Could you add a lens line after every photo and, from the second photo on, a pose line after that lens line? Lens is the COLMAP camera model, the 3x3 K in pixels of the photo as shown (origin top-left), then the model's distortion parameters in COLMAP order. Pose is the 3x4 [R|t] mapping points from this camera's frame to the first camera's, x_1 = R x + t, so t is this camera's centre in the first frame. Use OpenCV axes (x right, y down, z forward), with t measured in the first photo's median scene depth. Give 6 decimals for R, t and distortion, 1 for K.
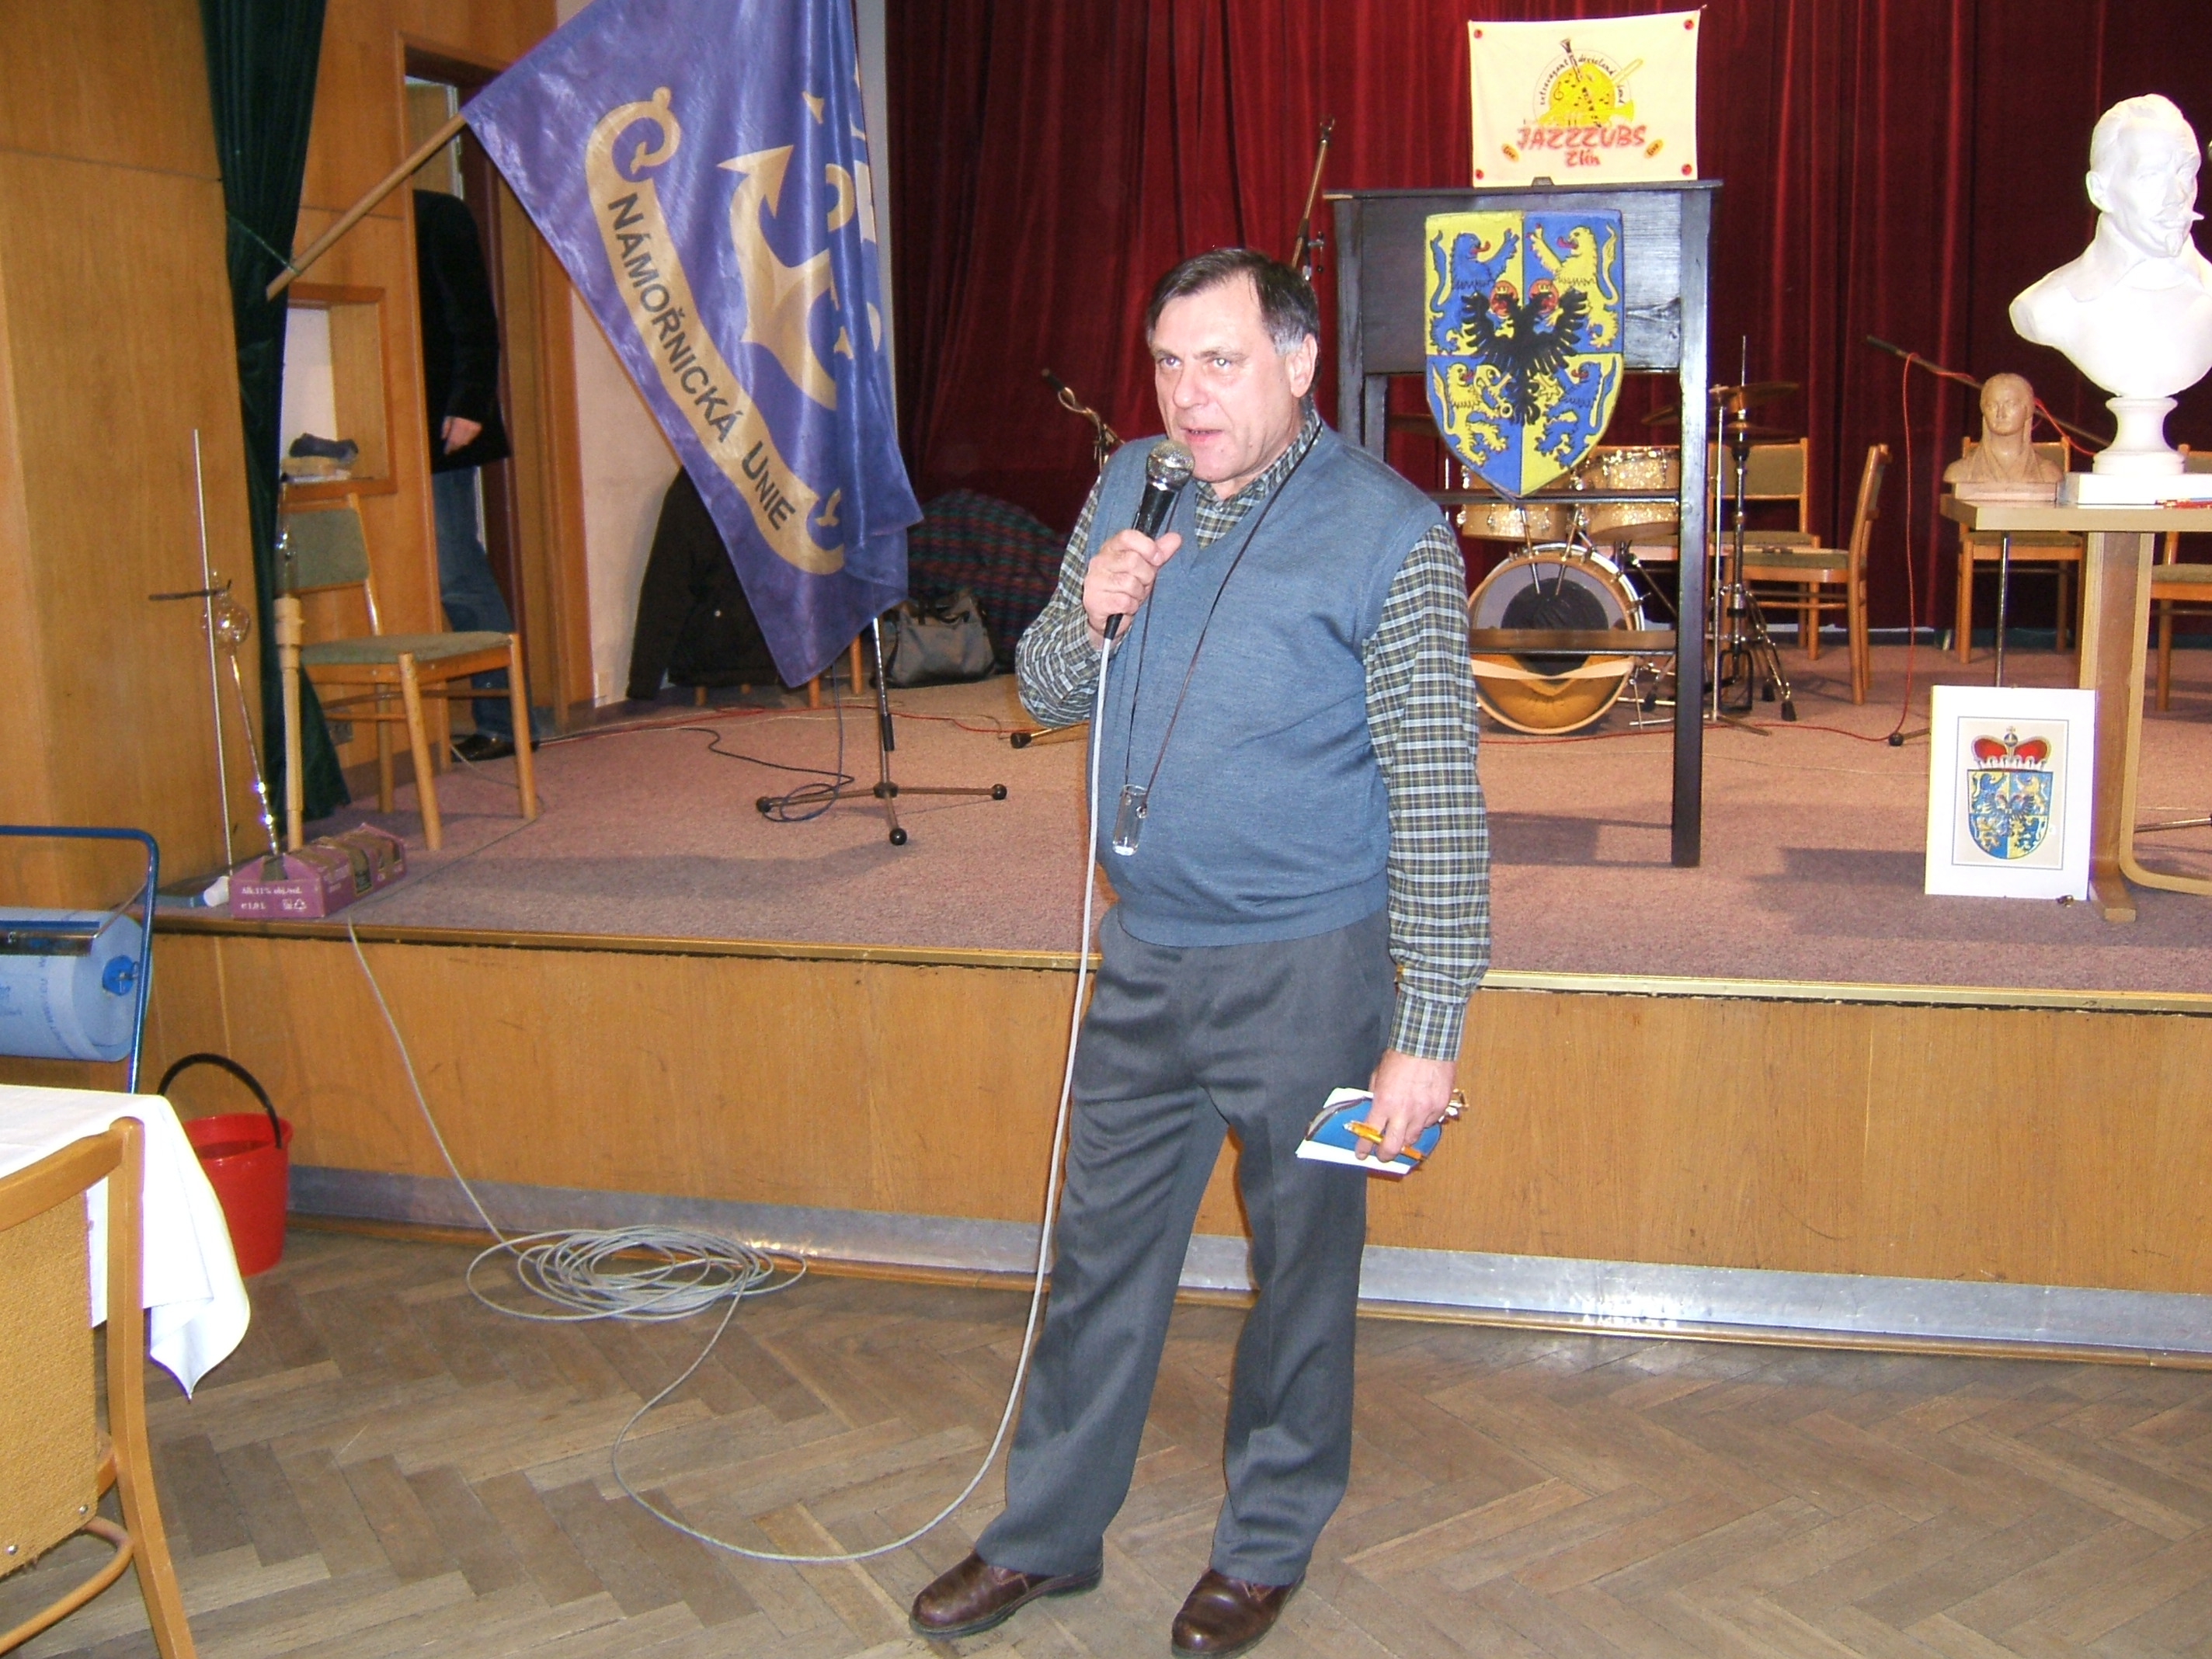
lens RADIAL K [[2151.1, 0, 1114.2], [0, 2151.1, 826.7], [0, 0, 1]] dist [-0.078335, 0.000000]
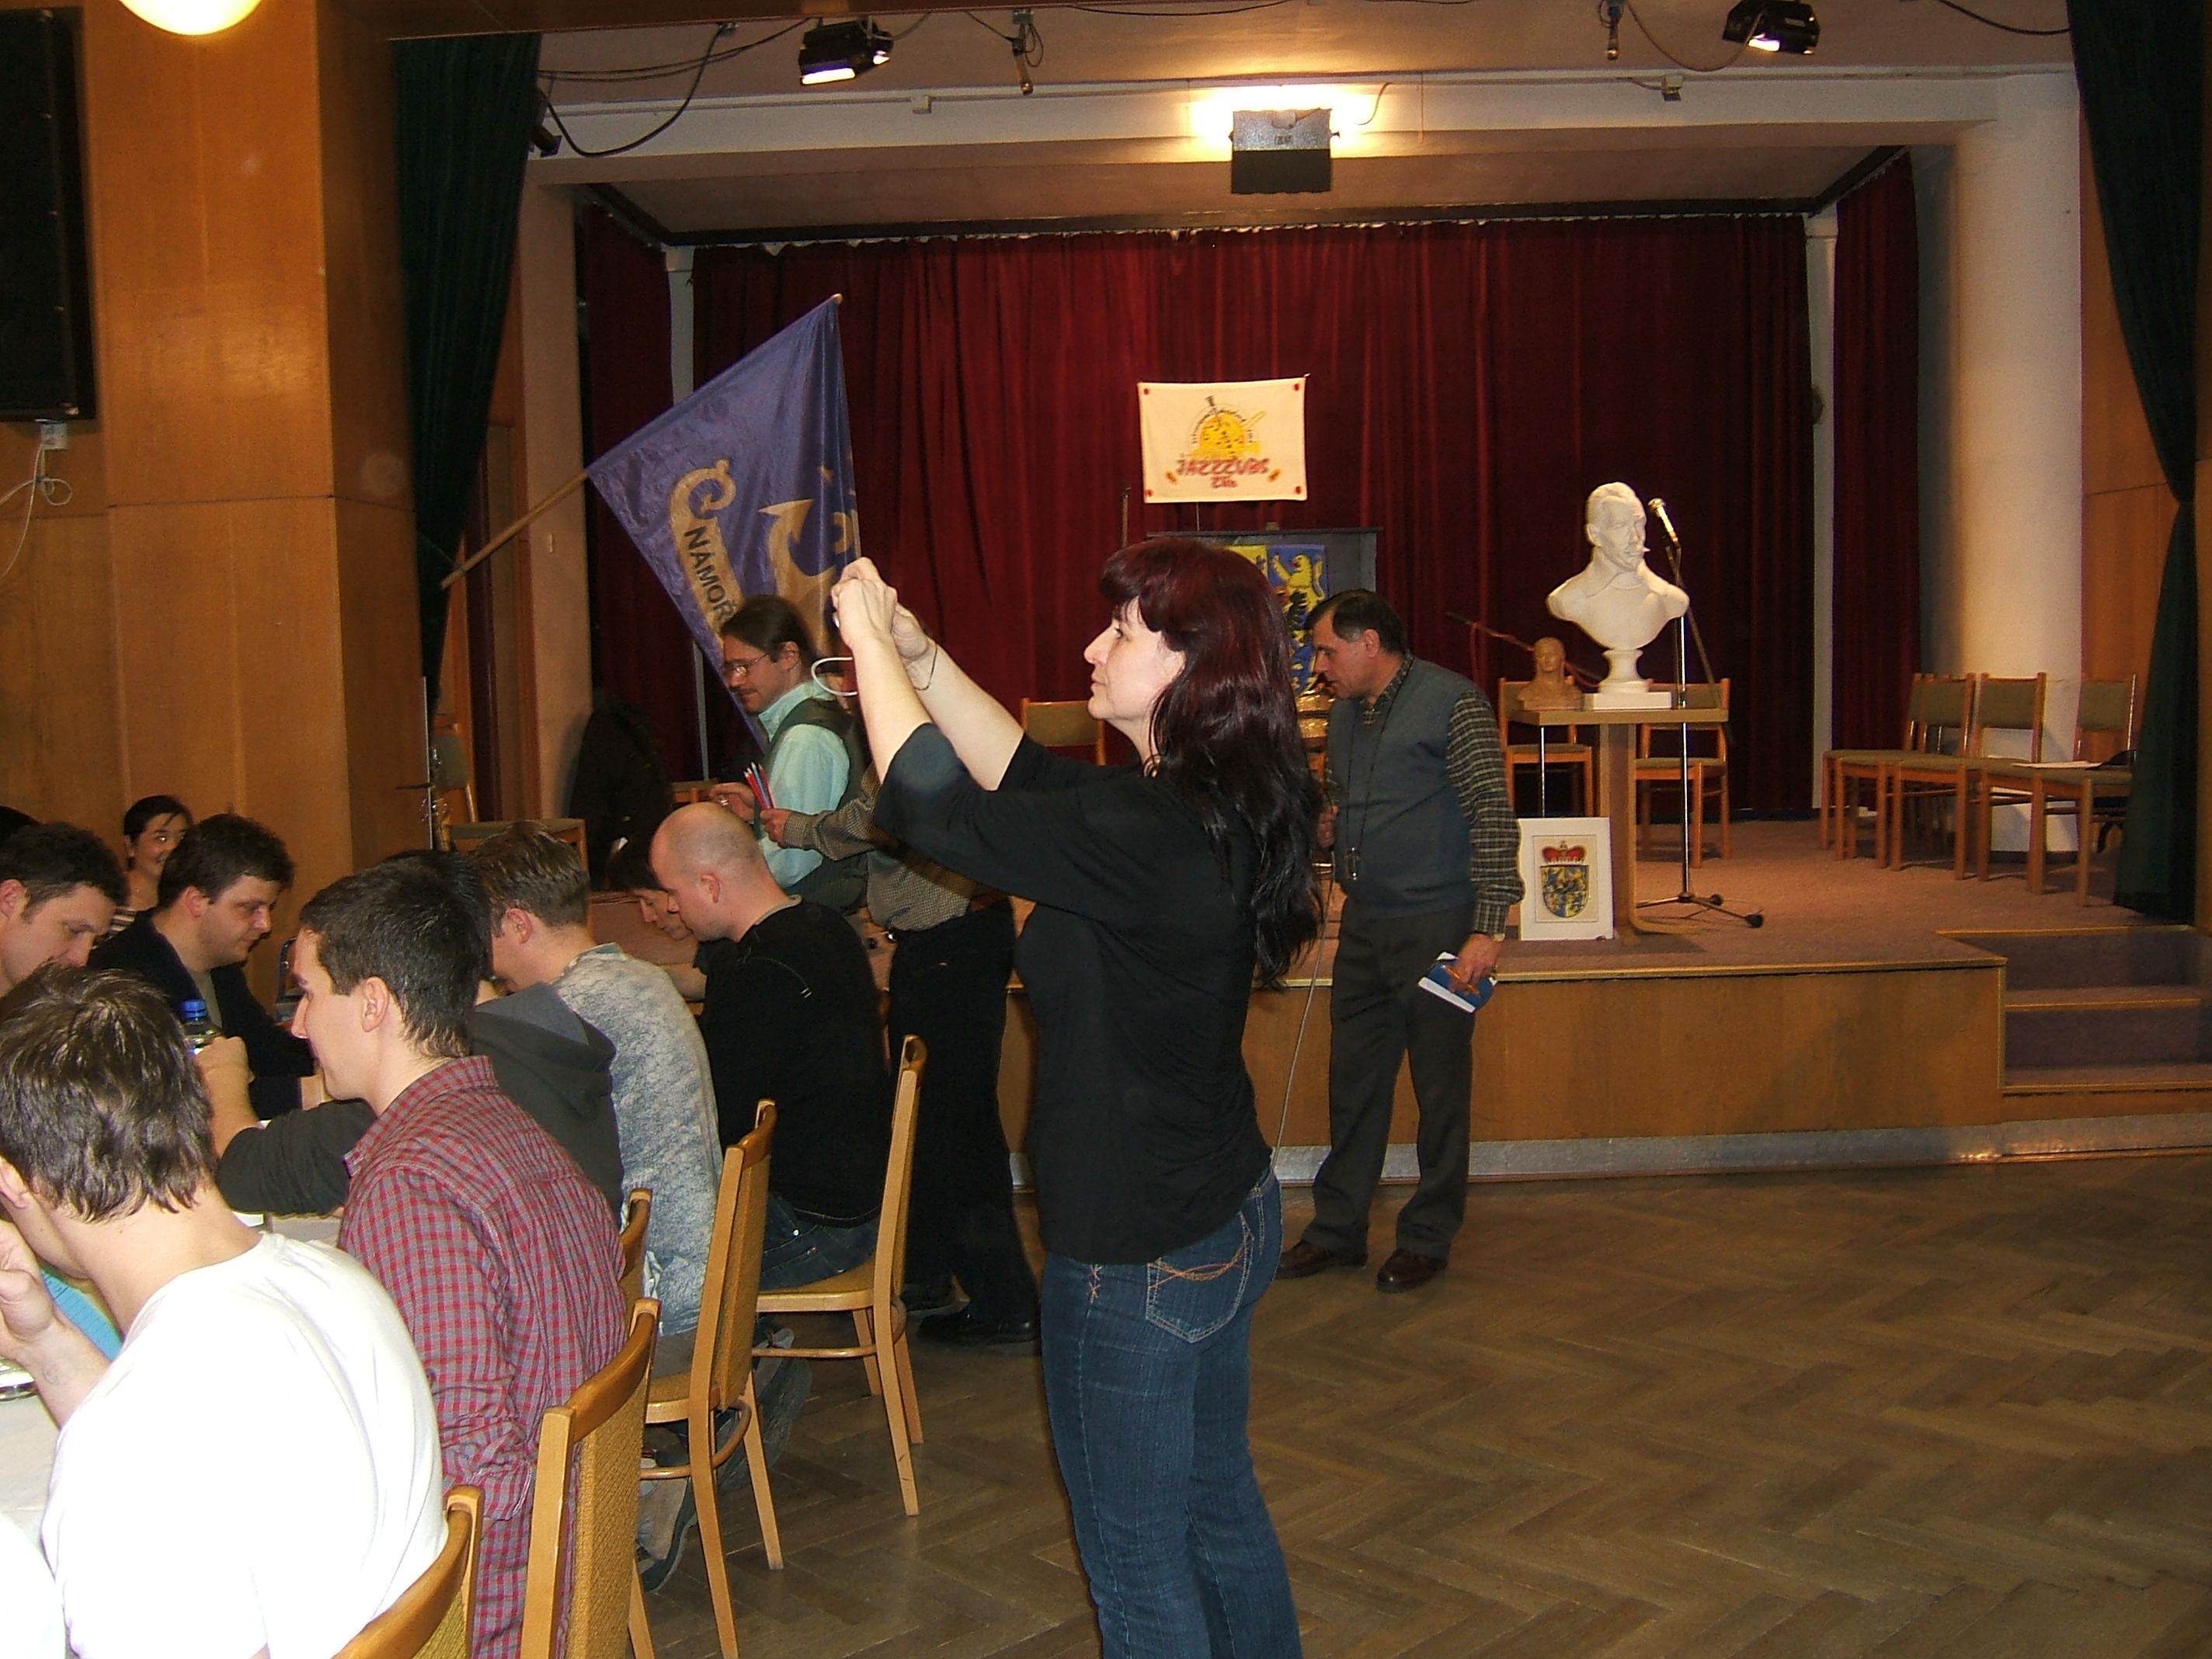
lens RADIAL K [[2151.1, 0, 1102.6], [0, 2151.1, 833.9], [0, 0, 1]] dist [-0.078335, 0.000000]
pose [[0.977623, -0.022318, 0.209178, -0.278345], [0.046274, 0.992816, -0.110339, 0.111600], [-0.205213, 0.117549, 0.971633, -0.558179]]
